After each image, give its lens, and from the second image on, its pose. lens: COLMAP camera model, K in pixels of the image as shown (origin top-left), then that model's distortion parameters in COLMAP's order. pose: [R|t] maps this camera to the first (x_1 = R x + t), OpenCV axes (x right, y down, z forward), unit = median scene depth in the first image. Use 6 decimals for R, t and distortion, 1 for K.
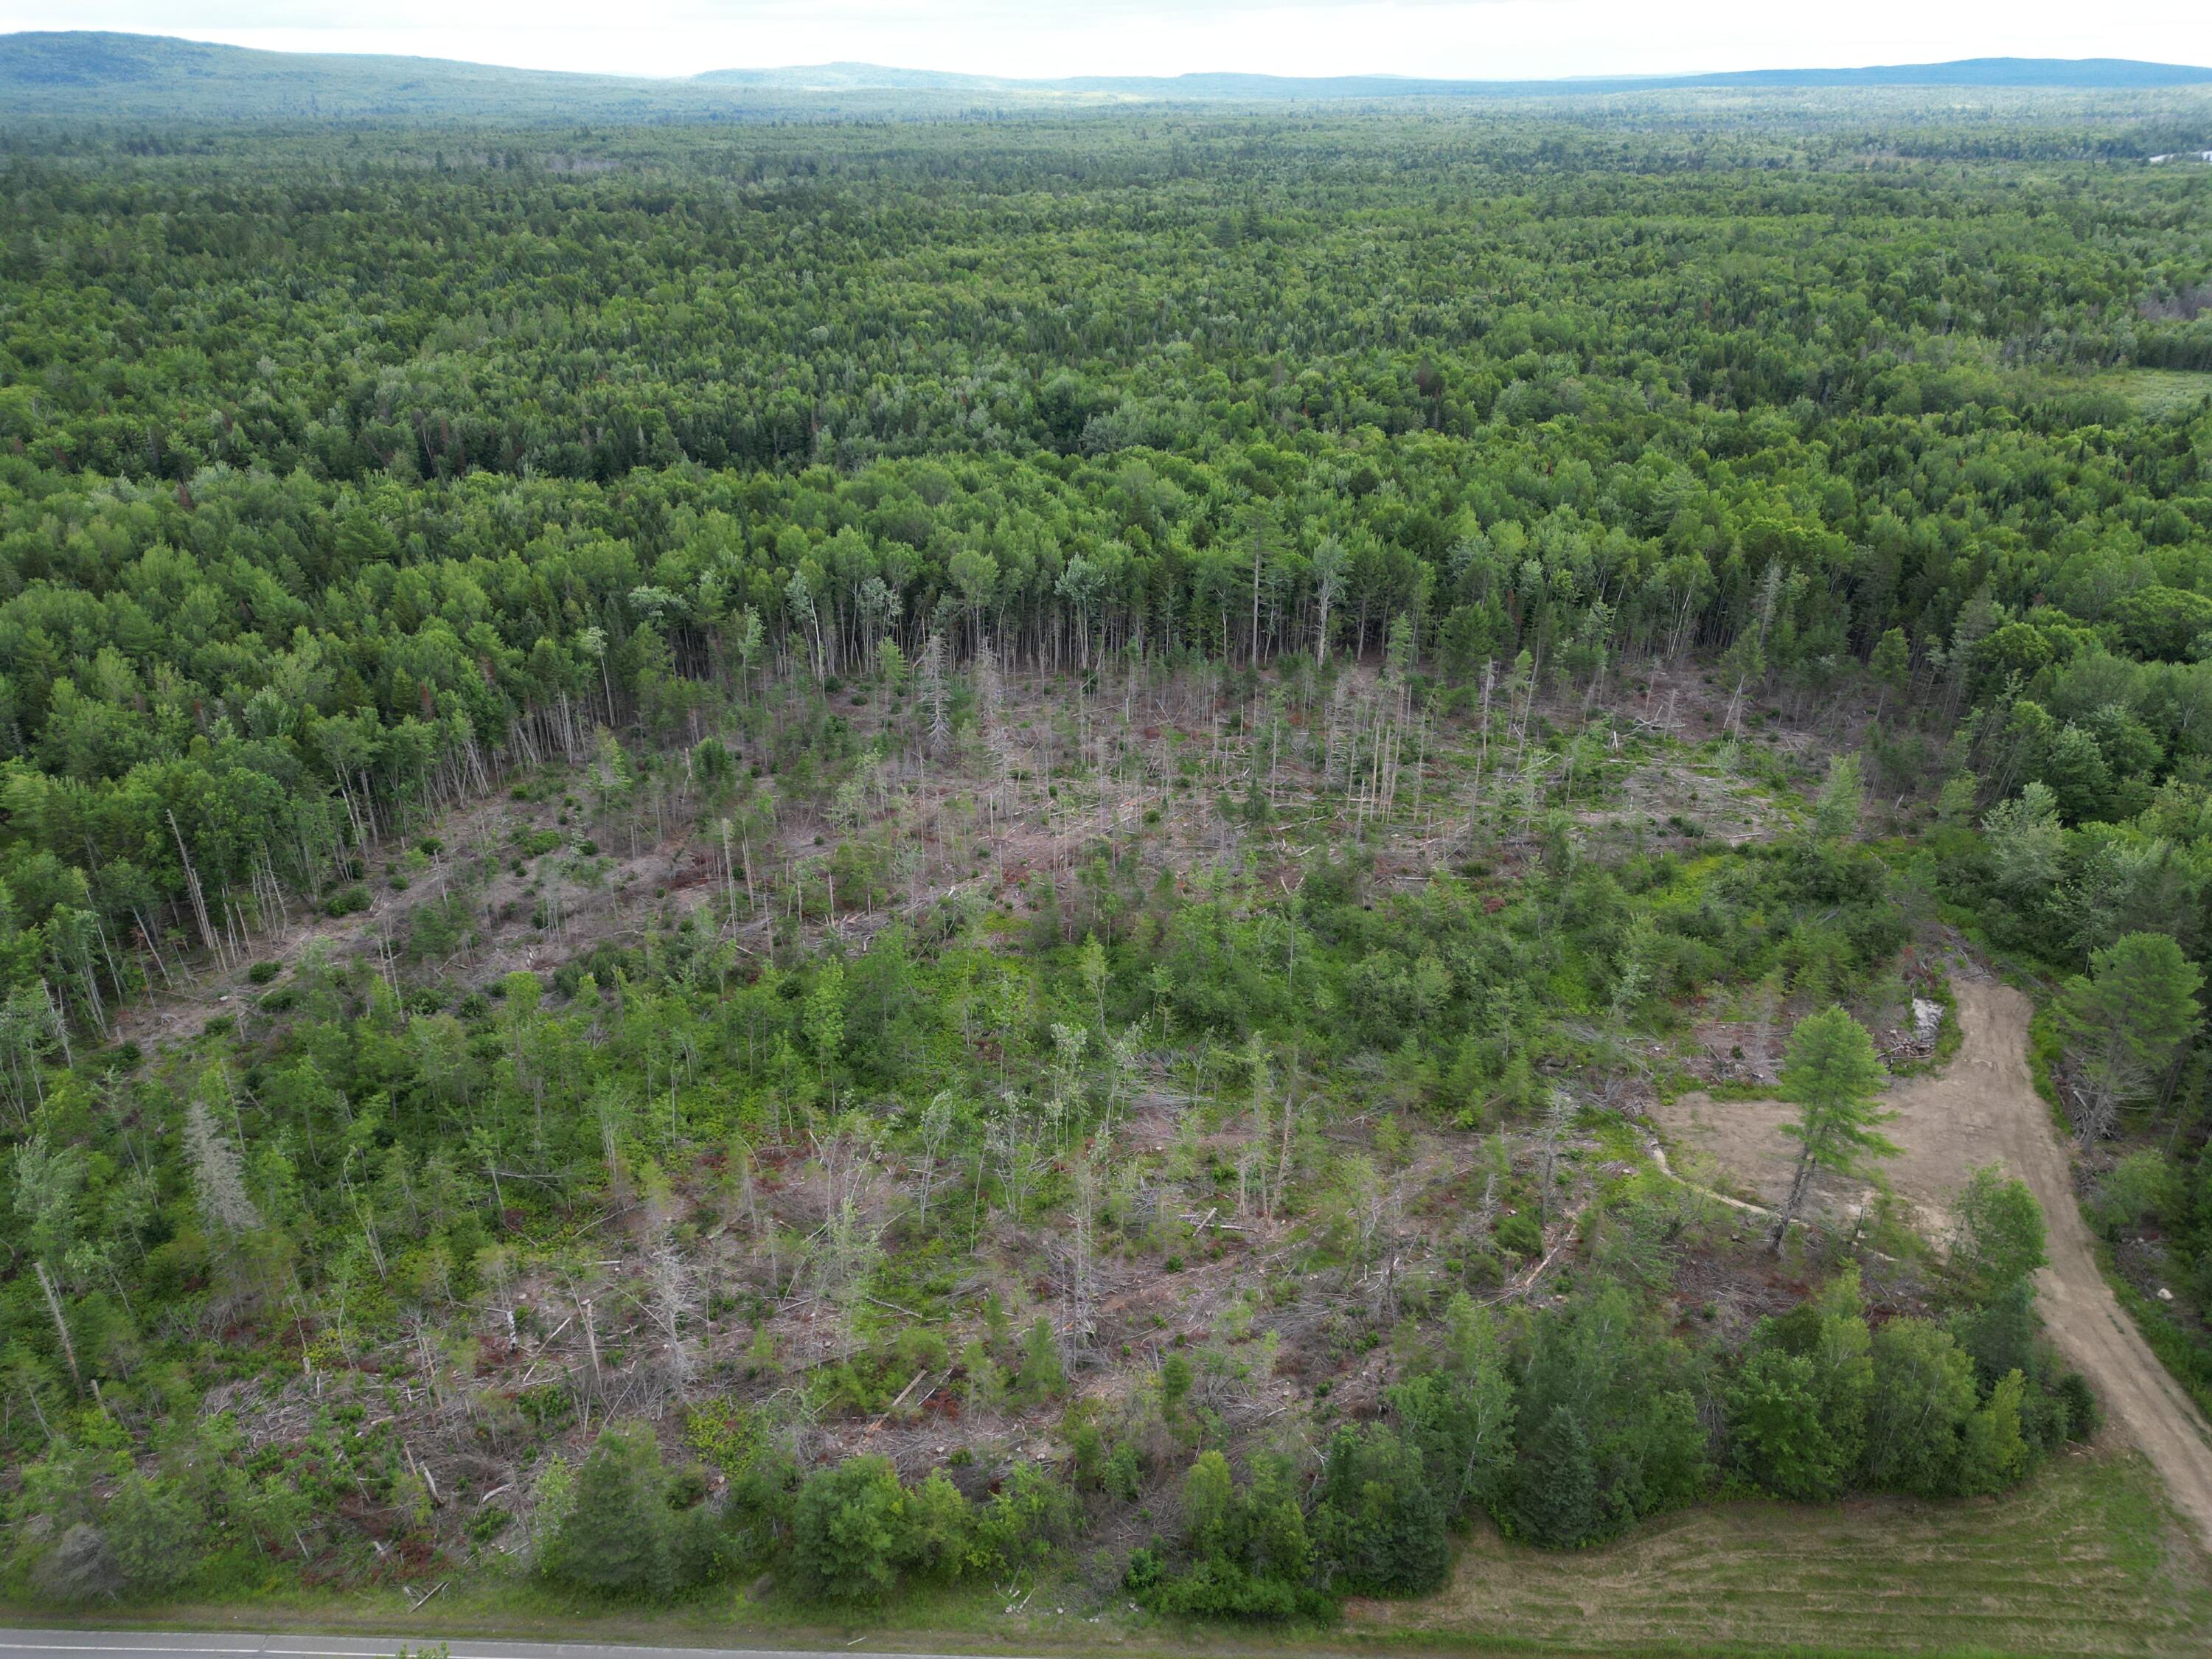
lens RADIAL K [[1542.7, 0, 1106.0], [0, 1542.7, 829.5], [0, 0, 1]] dist [0.011523, 0.001483]
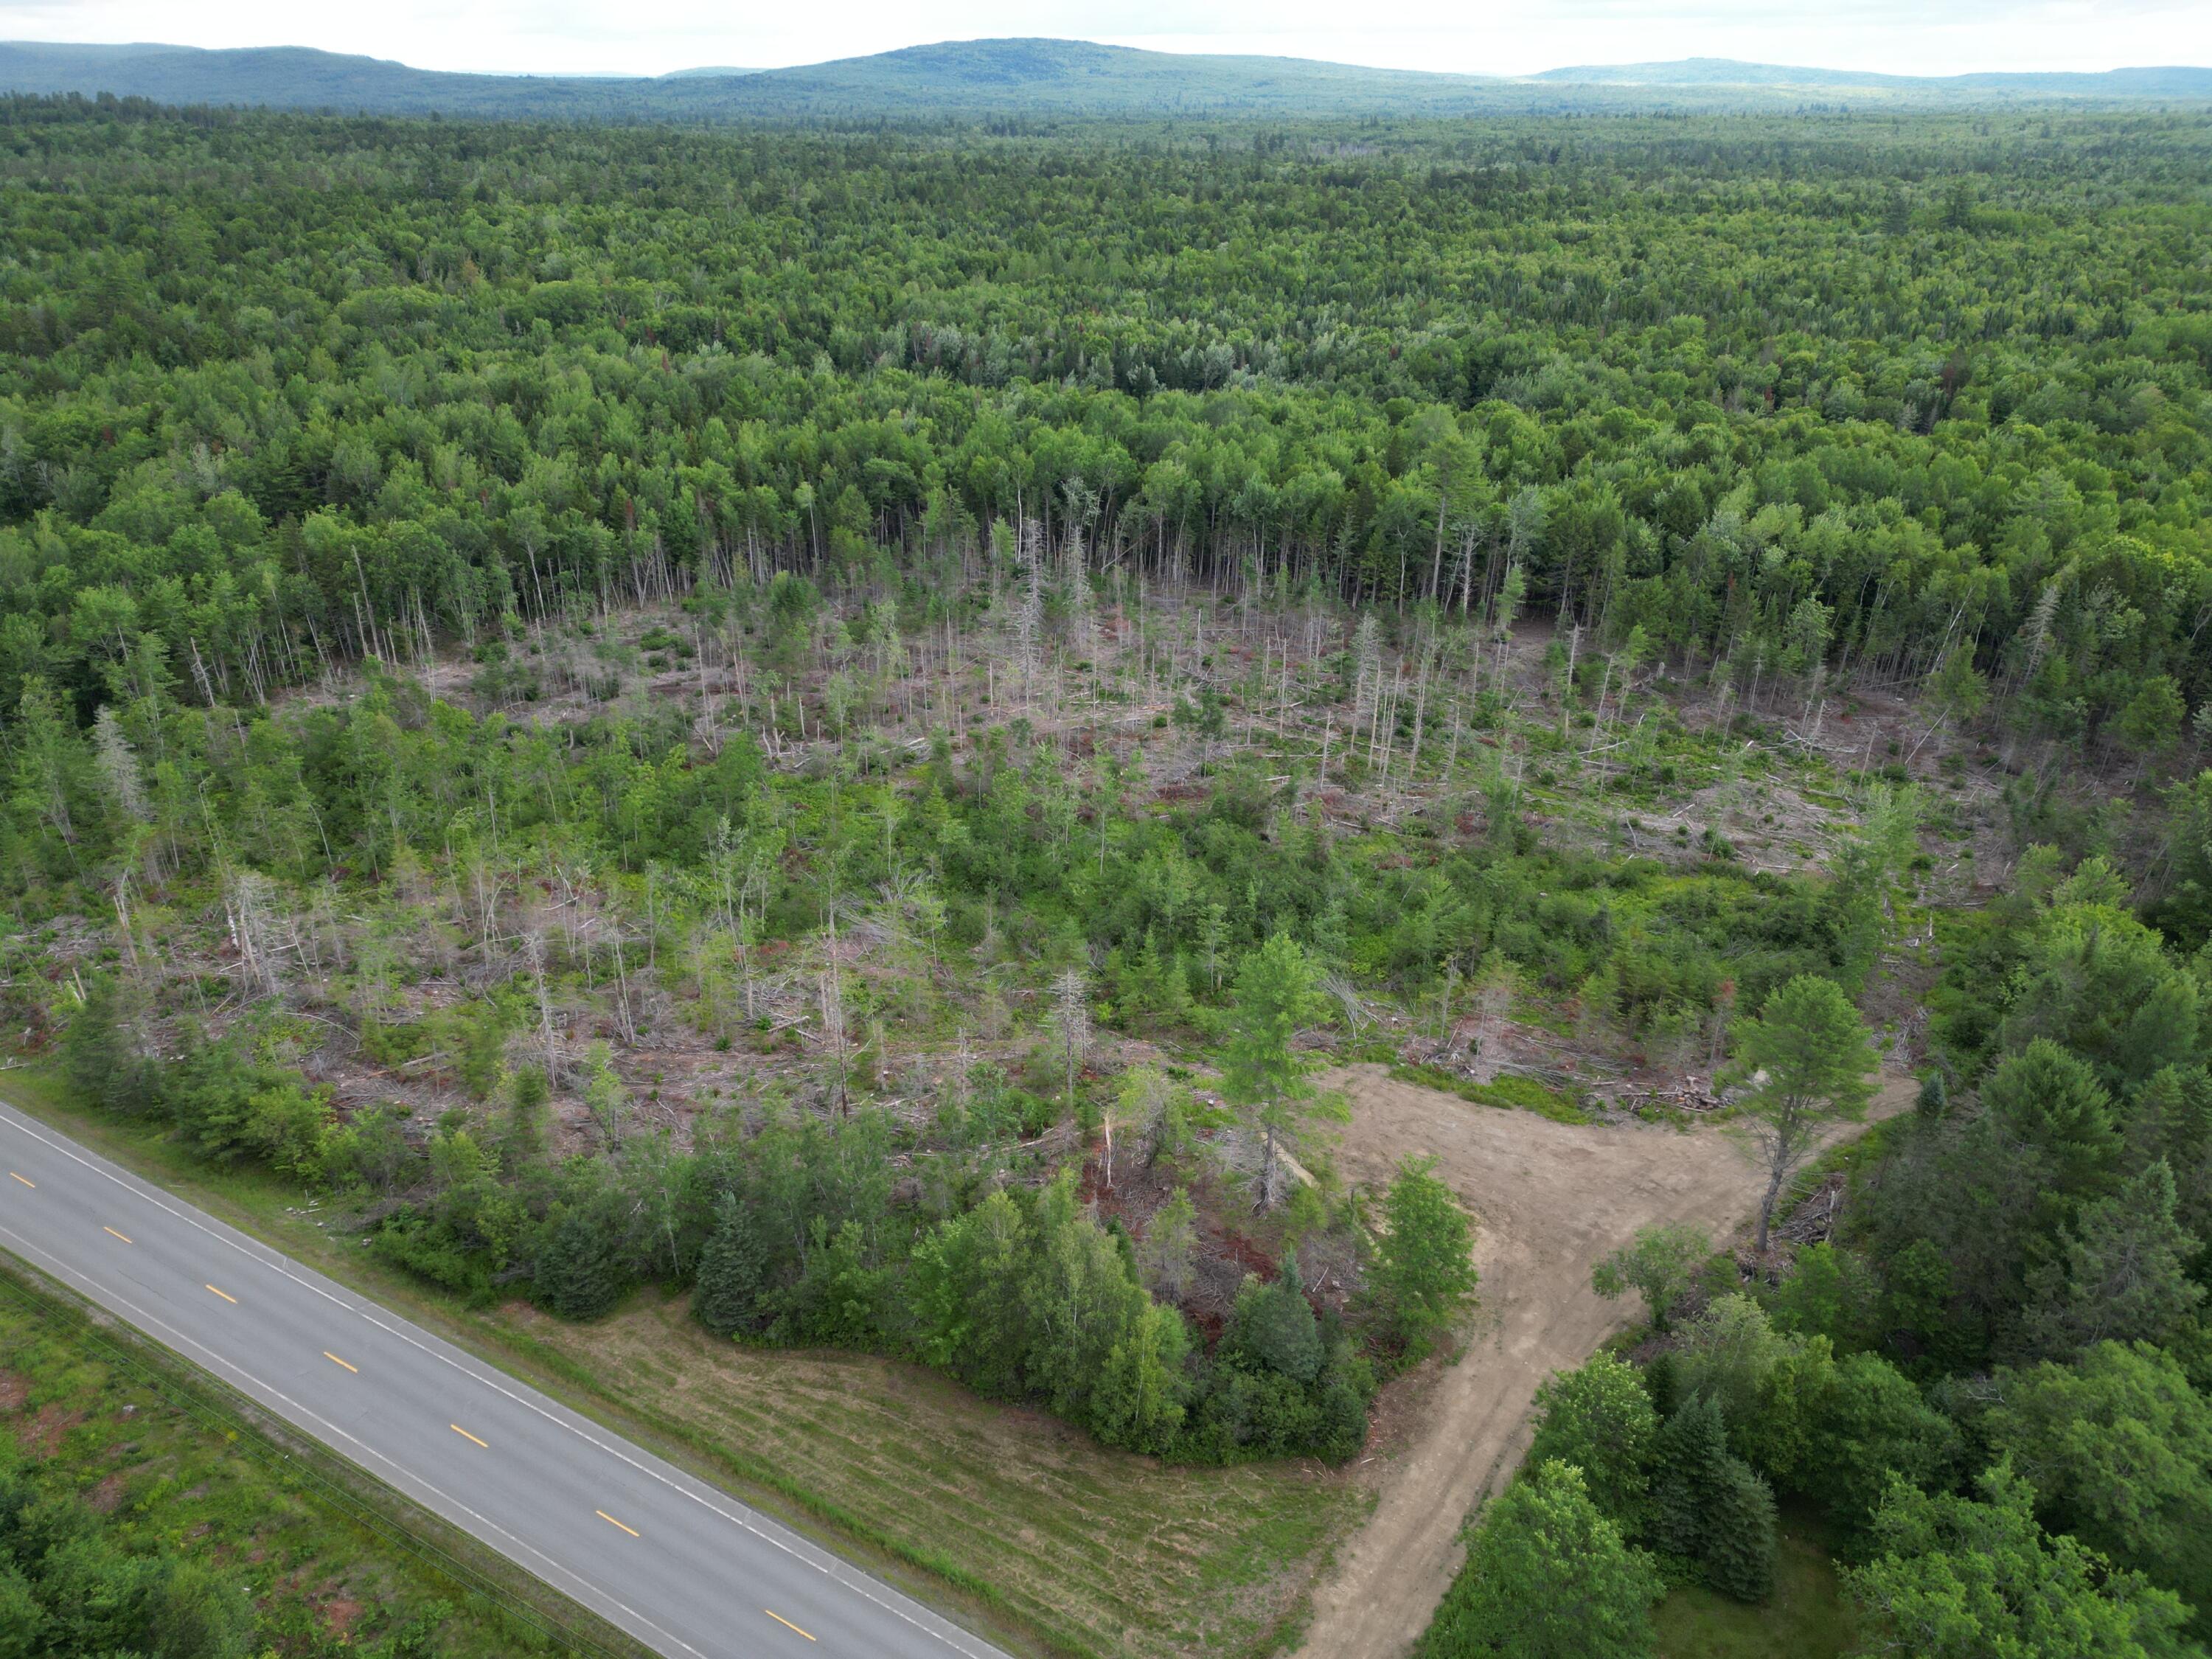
lens RADIAL K [[1542.7, 0, 1106.0], [0, 1542.7, 829.5], [0, 0, 1]] dist [0.011523, 0.001483]
pose [[0.884854, 0.207992, -0.416862, 0.410652], [-0.207815, 0.977068, 0.046385, 0.020243], [0.416950, 0.045586, 0.907786, 0.083276]]
